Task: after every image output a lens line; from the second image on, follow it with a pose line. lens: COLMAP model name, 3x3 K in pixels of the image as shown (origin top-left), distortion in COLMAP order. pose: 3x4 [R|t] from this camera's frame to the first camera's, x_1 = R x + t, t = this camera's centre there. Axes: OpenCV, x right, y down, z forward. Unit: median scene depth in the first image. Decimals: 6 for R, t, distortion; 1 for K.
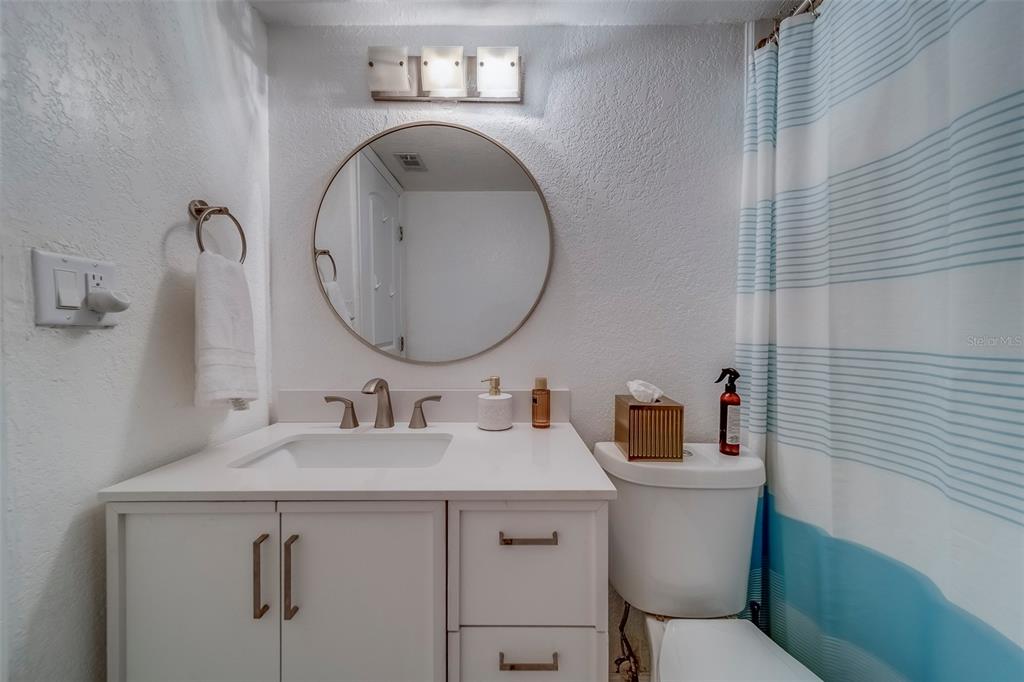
lens RADIAL K [[355.9, 0, 512.9], [0, 355.9, 335.3], [0, 0, 1]] dist [0.003439, 0.000100]
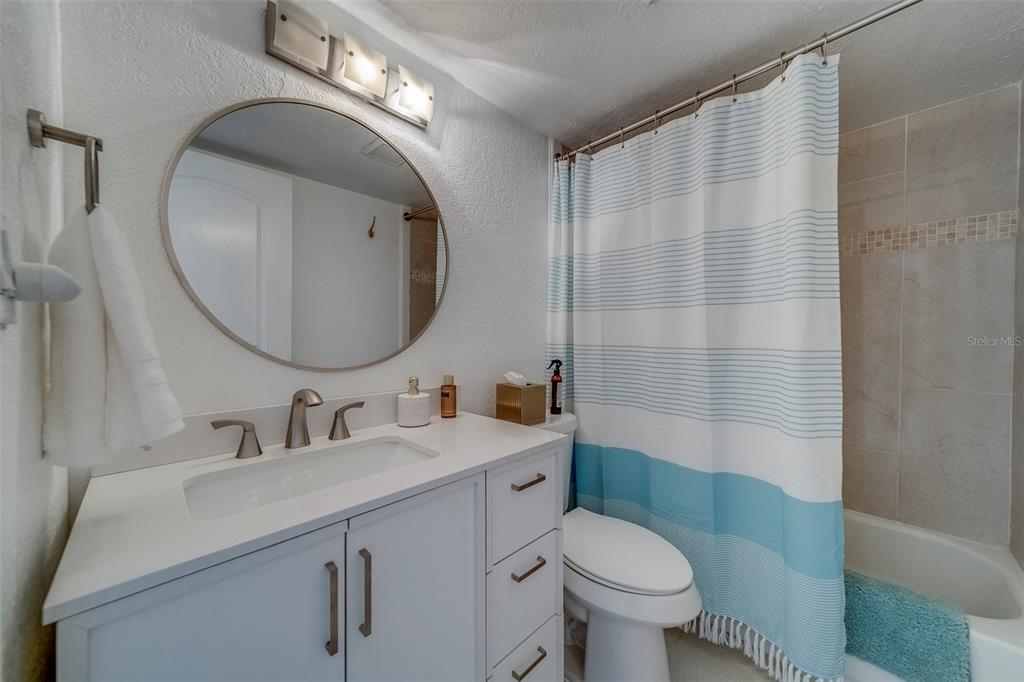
lens RADIAL K [[354.8, 0, 509.8], [0, 354.8, 338.7], [0, 0, 1]] dist [0.000489, -0.000023]
pose [[0.709684, -0.002745, 0.704515, -0.604212], [0.004697, 0.999989, -0.000835, 0.000958], [-0.704504, 0.003902, 0.709689, 0.031223]]
